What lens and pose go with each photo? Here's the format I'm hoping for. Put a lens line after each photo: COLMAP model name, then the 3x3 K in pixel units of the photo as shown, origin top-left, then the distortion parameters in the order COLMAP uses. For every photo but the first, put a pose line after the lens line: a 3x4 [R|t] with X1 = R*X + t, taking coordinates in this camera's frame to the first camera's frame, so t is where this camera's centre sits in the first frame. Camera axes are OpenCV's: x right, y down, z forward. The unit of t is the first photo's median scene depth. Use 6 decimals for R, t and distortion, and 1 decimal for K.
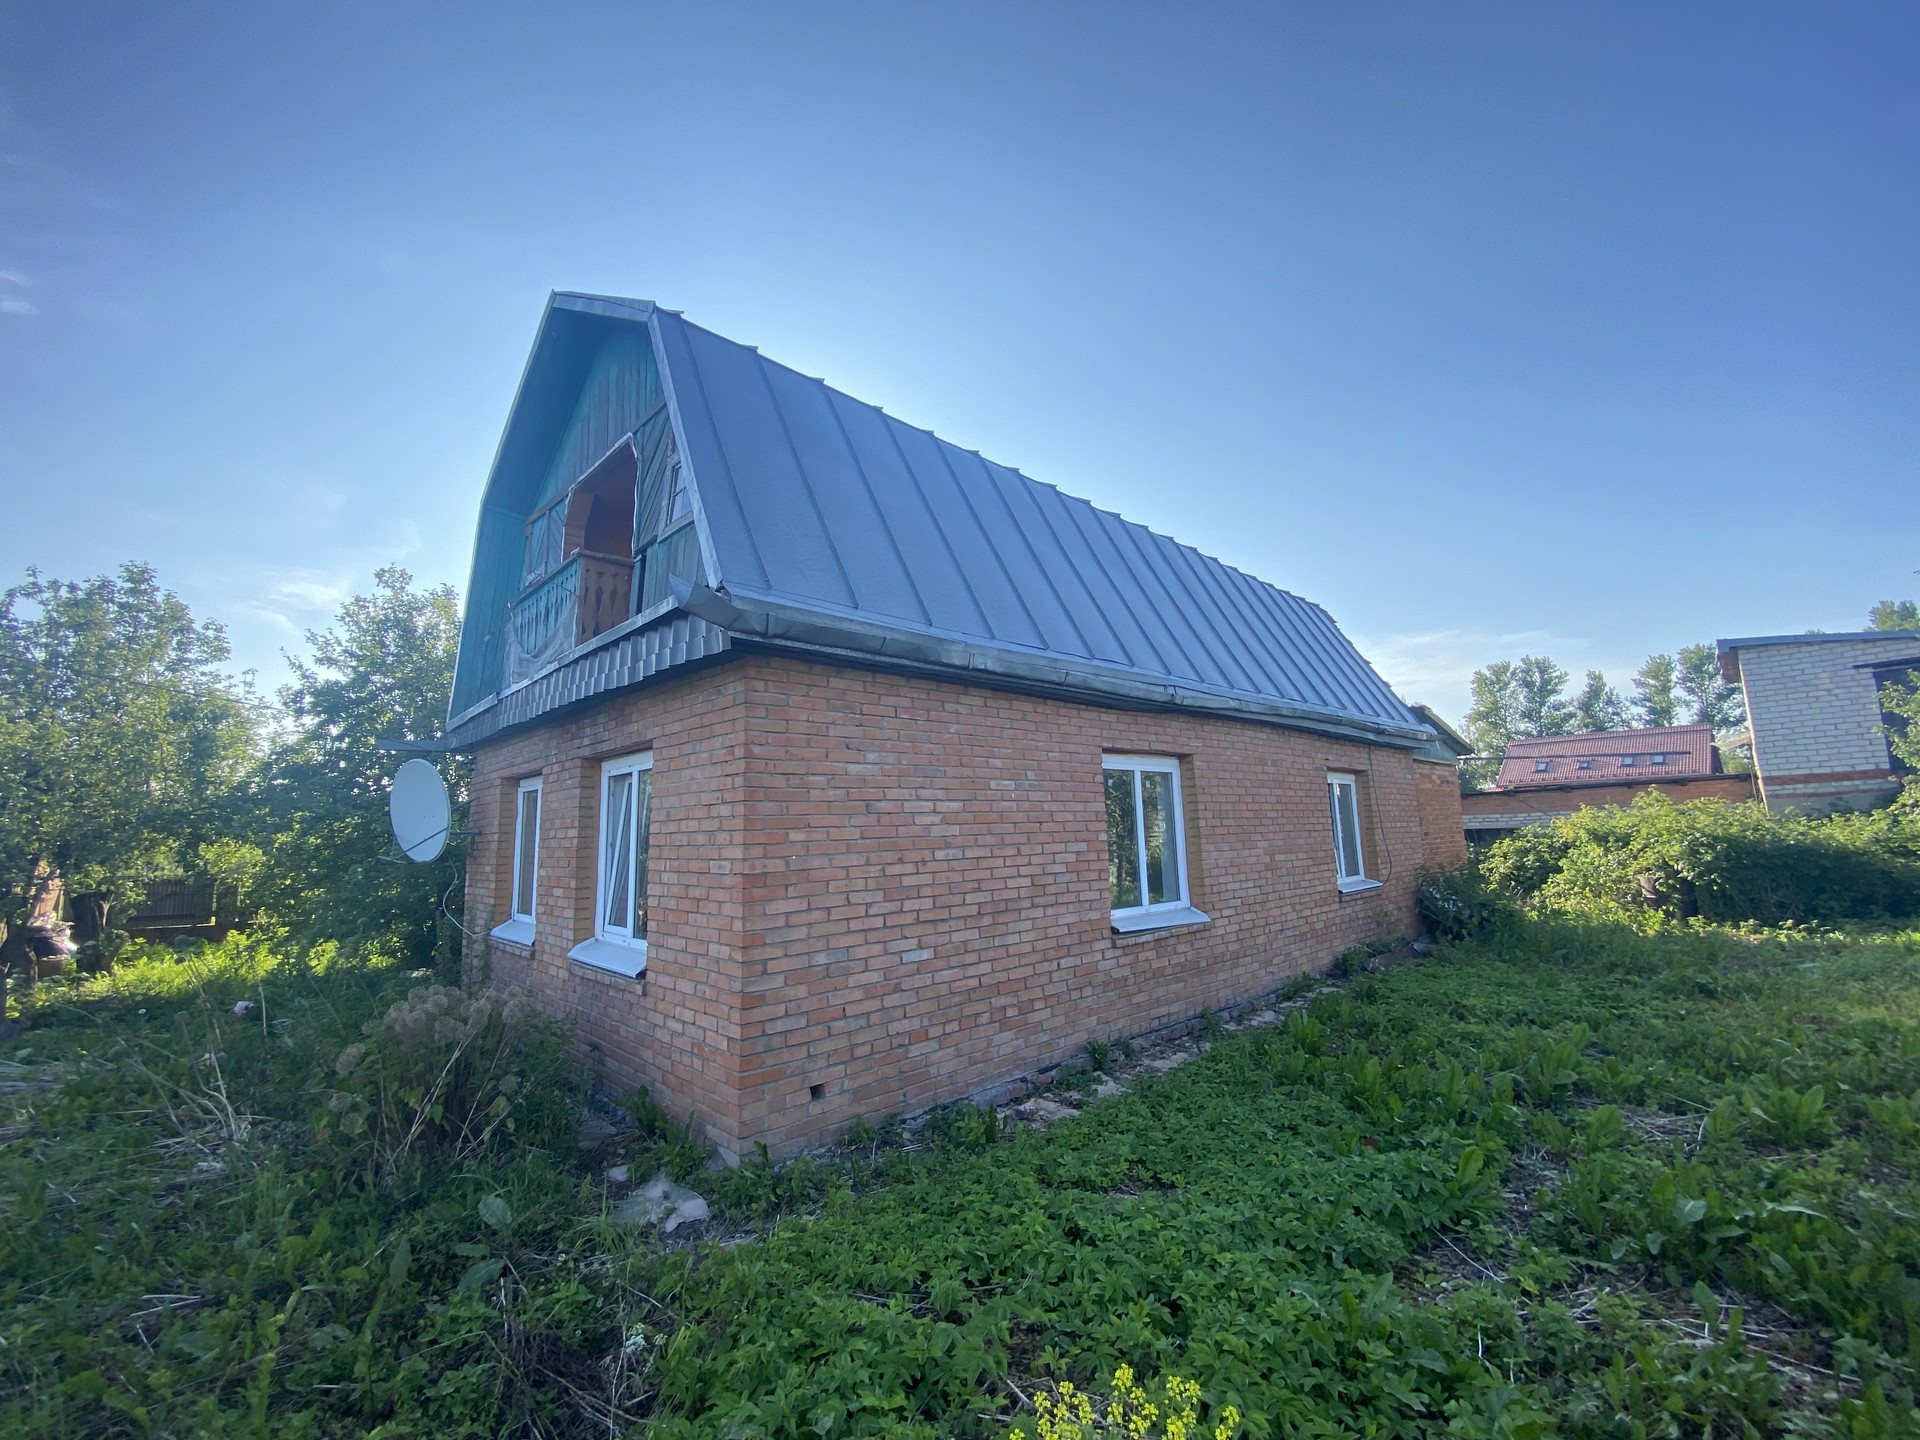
lens RADIAL K [[779.5, 0, 965.7], [0, 779.5, 707.6], [0, 0, 1]] dist [0.003587, 0.000061]
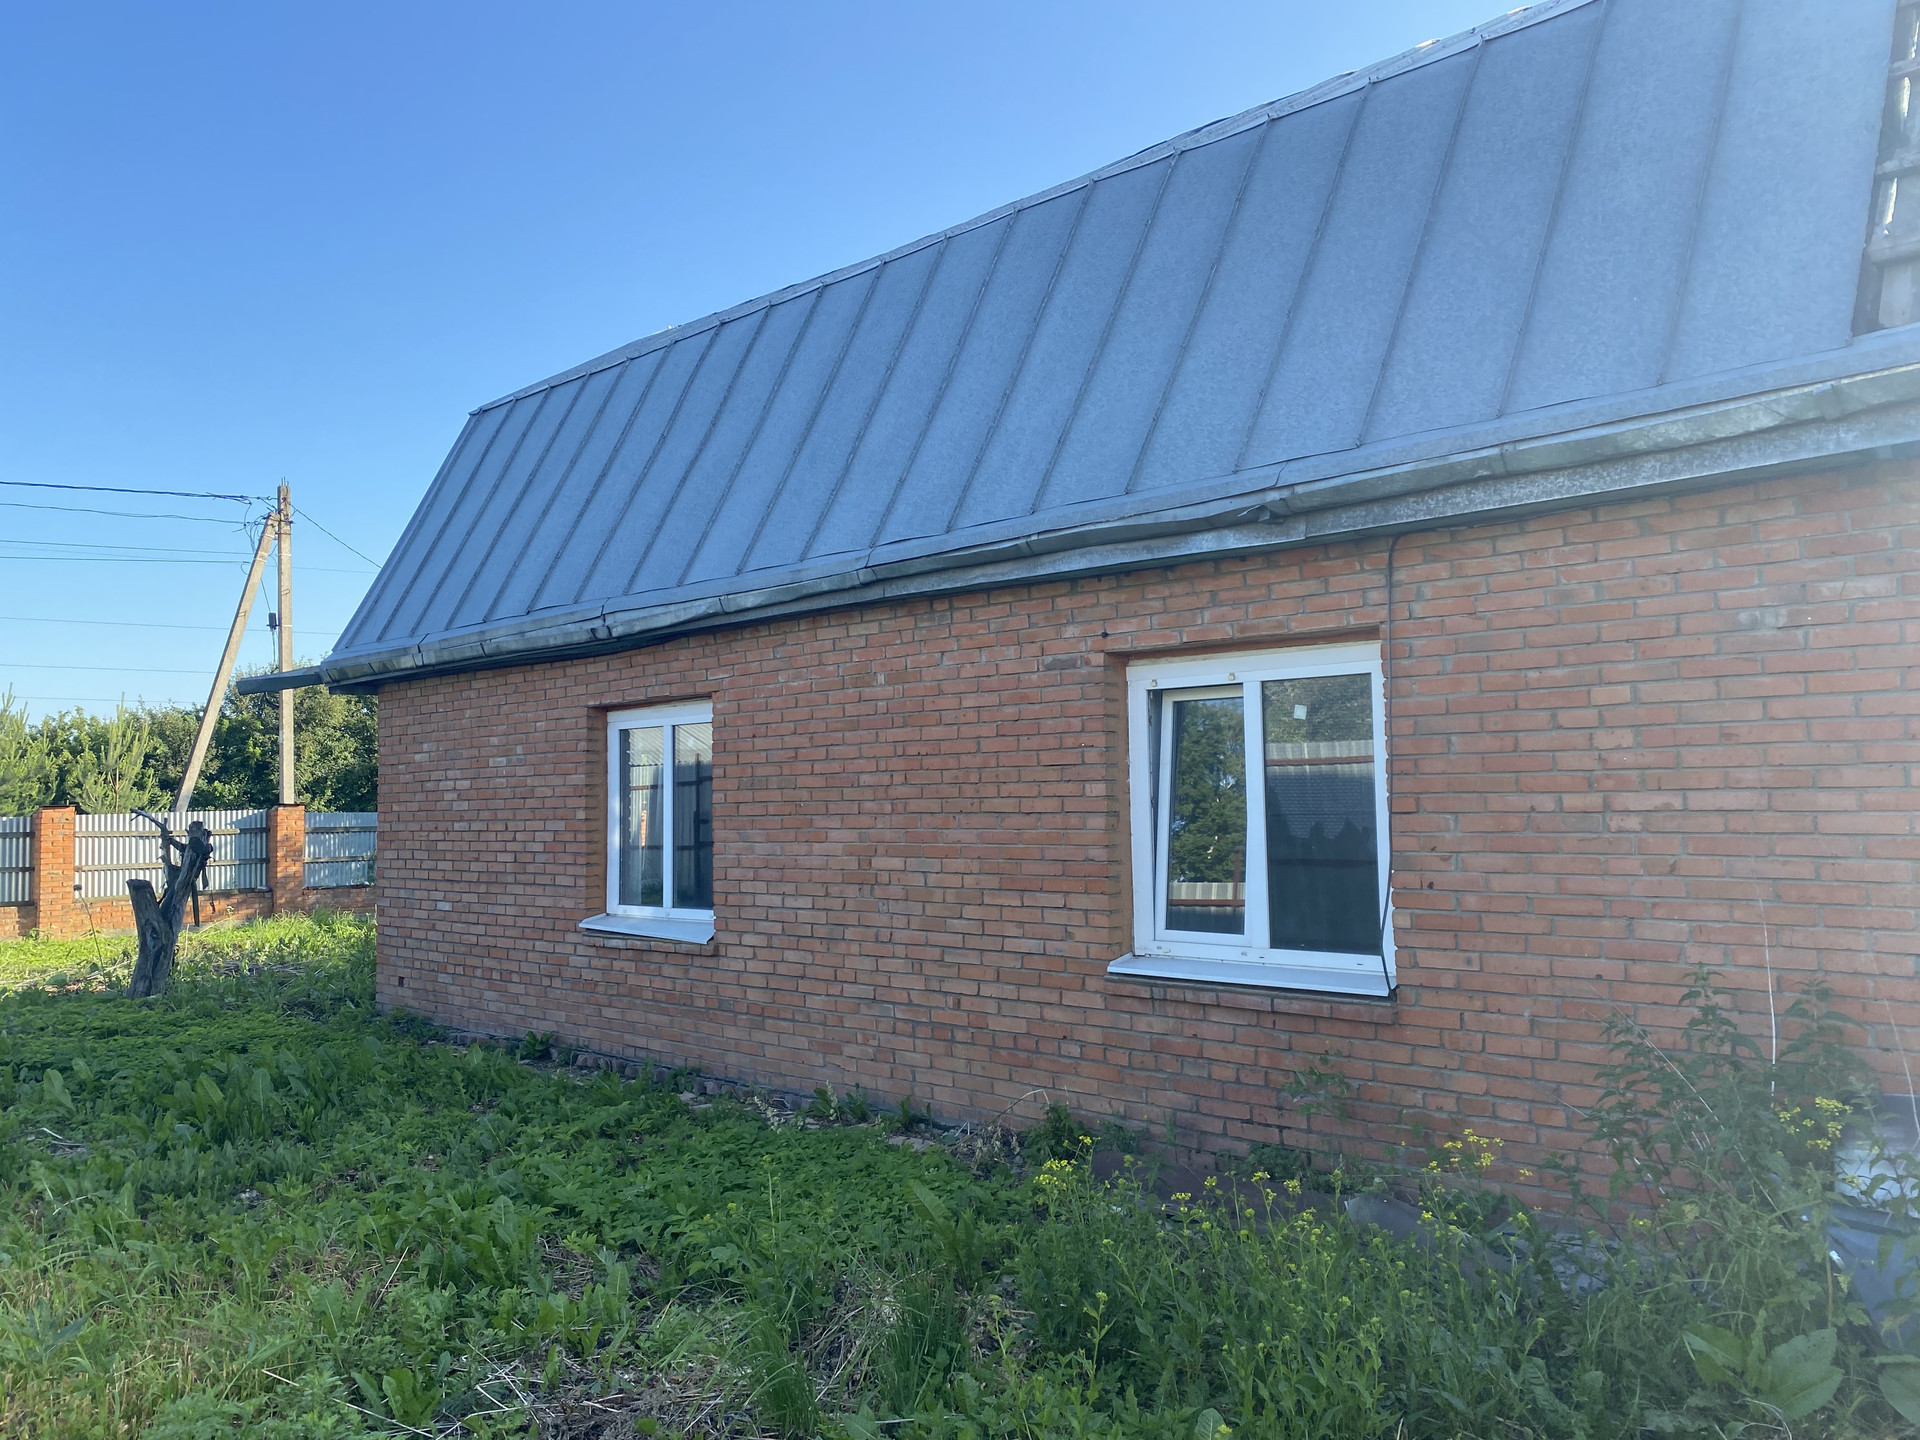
lens RADIAL K [[1453.1, 0, 960.0], [0, 1453.1, 728.4], [0, 0, 1]] dist [-0.009666, -0.001191]
pose [[0.081216, -0.047788, -0.995550, 1.808320], [0.151865, 0.987781, -0.035026, 0.194480], [0.985059, -0.148344, 0.087481, 1.304391]]
